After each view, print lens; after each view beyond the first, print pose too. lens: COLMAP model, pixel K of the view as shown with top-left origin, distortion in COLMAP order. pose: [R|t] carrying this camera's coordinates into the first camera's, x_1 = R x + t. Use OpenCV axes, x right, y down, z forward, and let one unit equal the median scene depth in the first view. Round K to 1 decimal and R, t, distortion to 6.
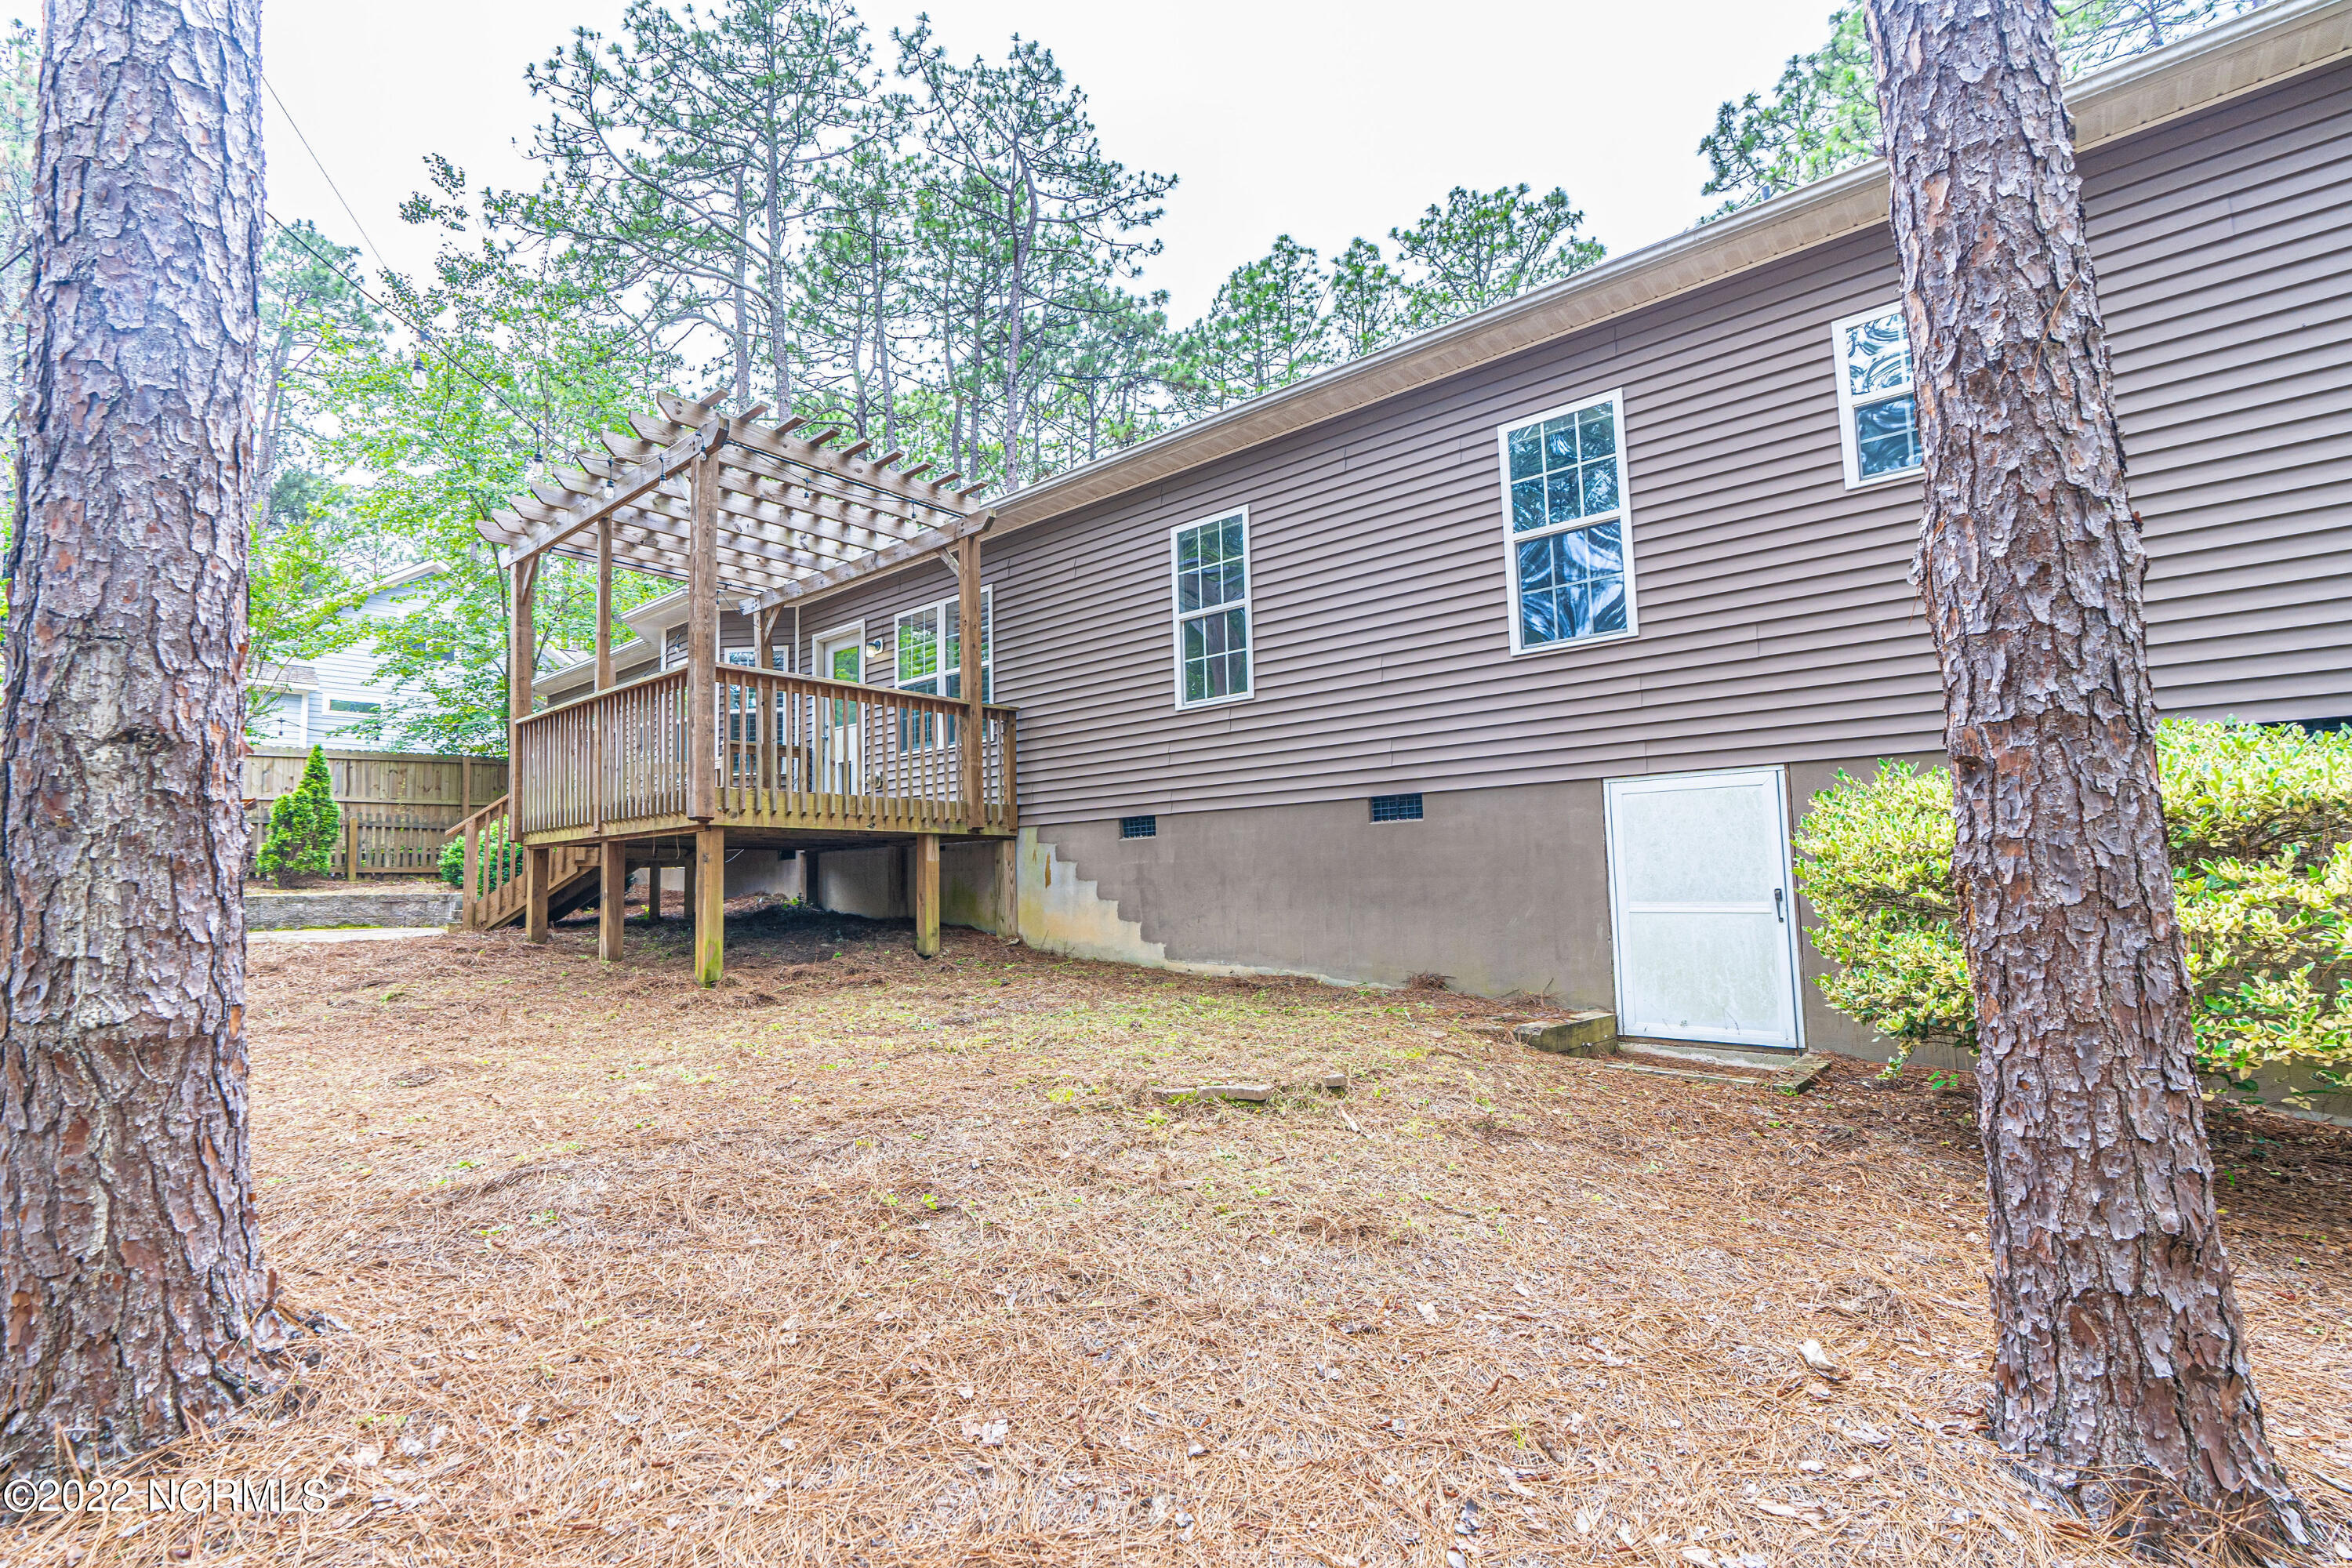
lens RADIAL K [[1047.3, 0, 1171.4], [0, 1047.3, 787.5], [0, 0, 1]] dist [-0.010911, 0.004423]
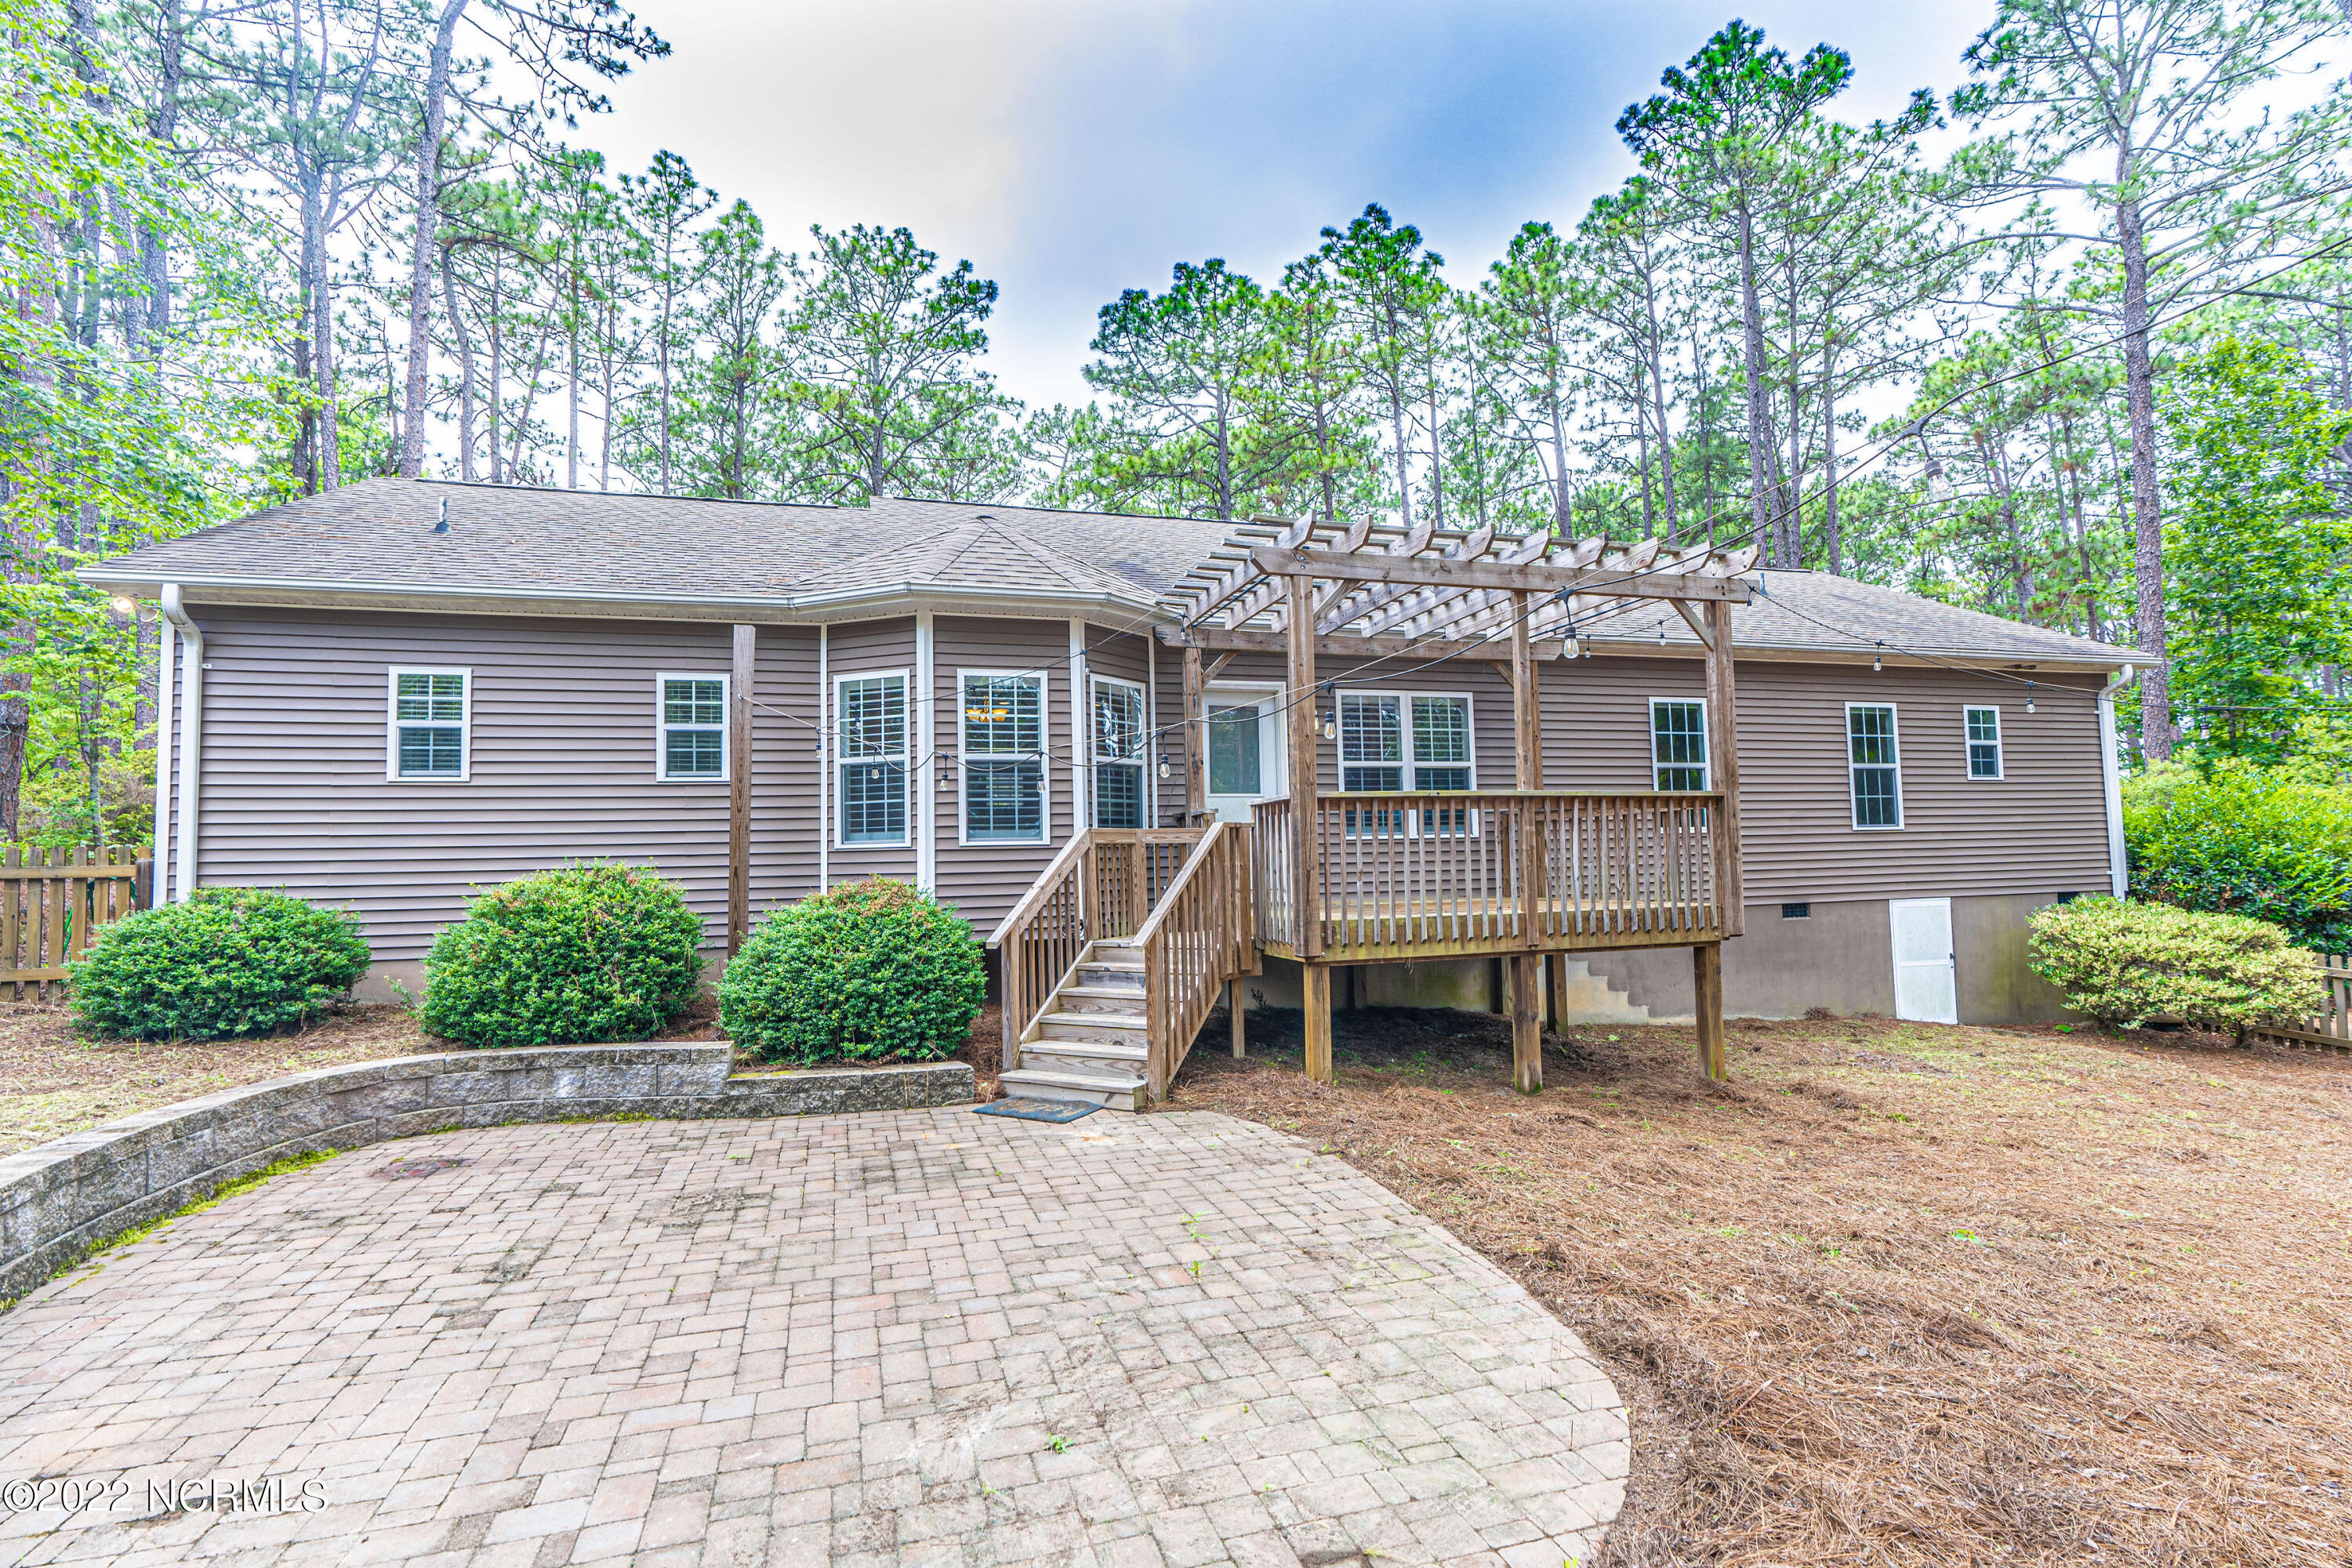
lens RADIAL K [[1047.3, 0, 1171.4], [0, 1047.3, 787.5], [0, 0, 1]] dist [-0.010911, 0.004423]
pose [[0.558591, 0.069280, 0.826545, -1.475846], [-0.068036, 0.996975, -0.037585, -0.039037], [-0.826648, -0.035240, 0.561614, 0.755766]]
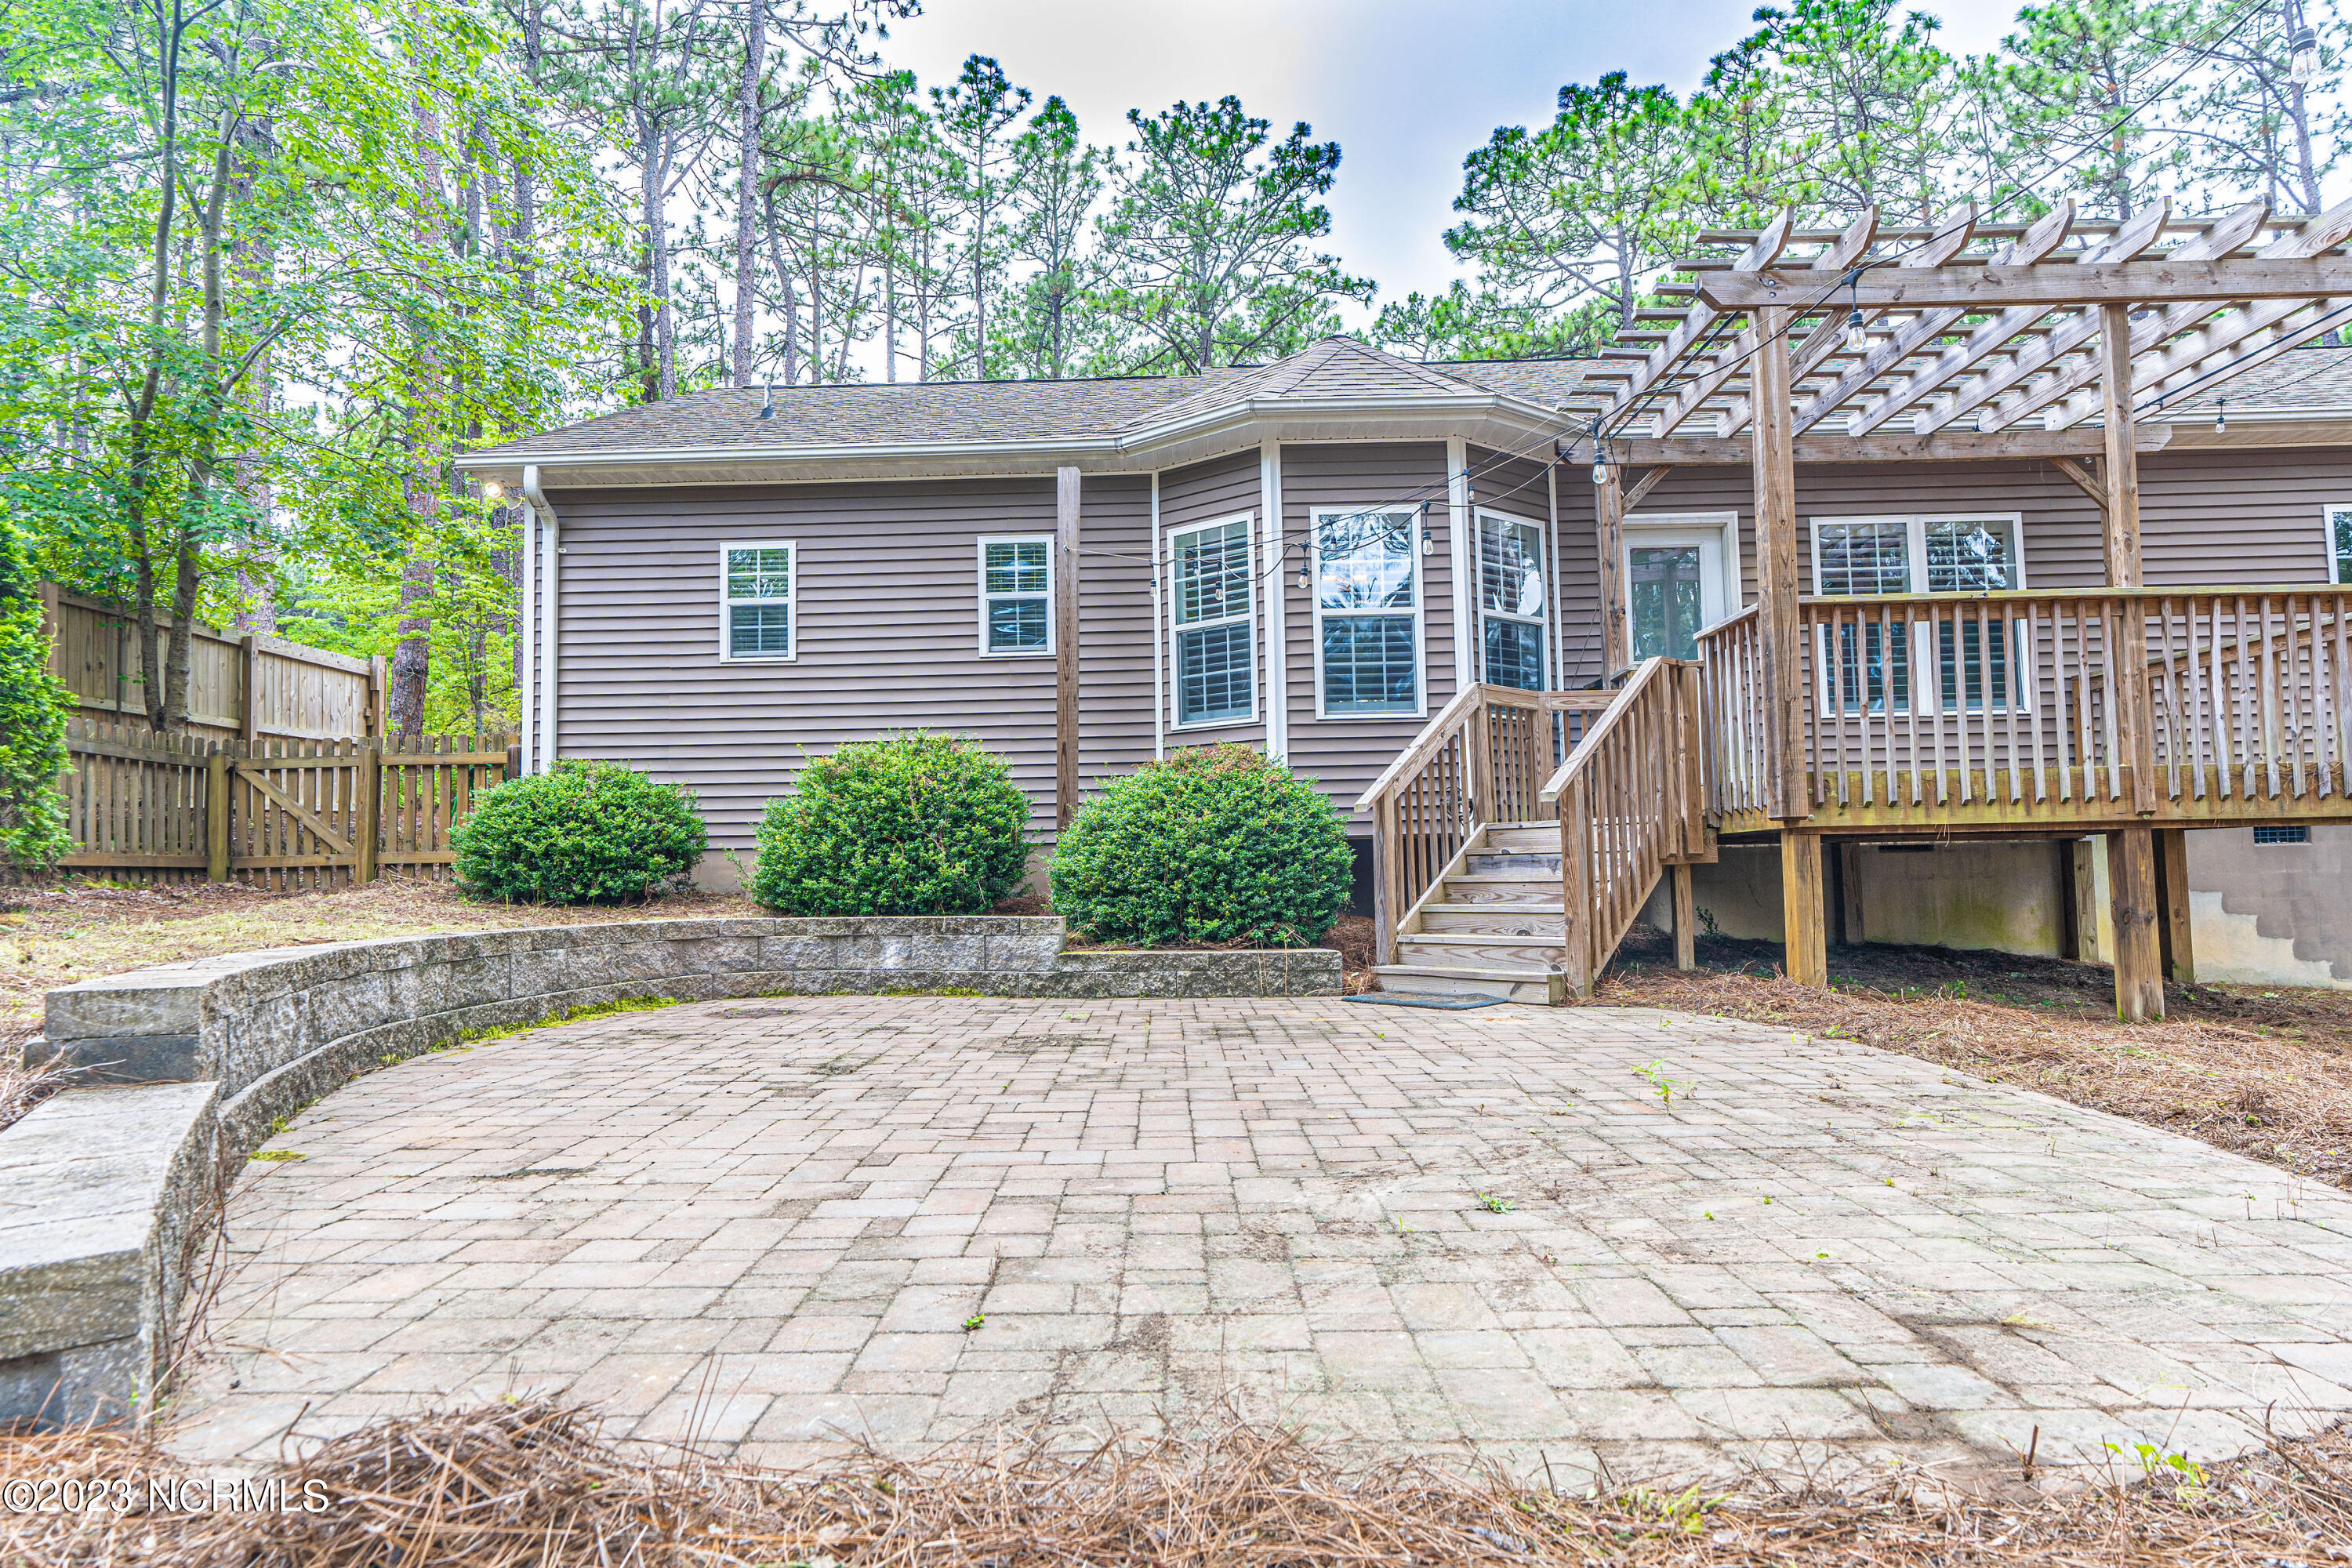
lens RADIAL K [[1242.7, 0, 1191.5], [0, 1242.7, 786.1], [0, 0, 1]] dist [-0.004212, 0.009835]
pose [[0.770993, 0.058889, 0.634116, -1.449852], [-0.061272, 0.997956, -0.018181, 0.076745], [-0.633890, -0.024836, 0.773025, 0.789614]]
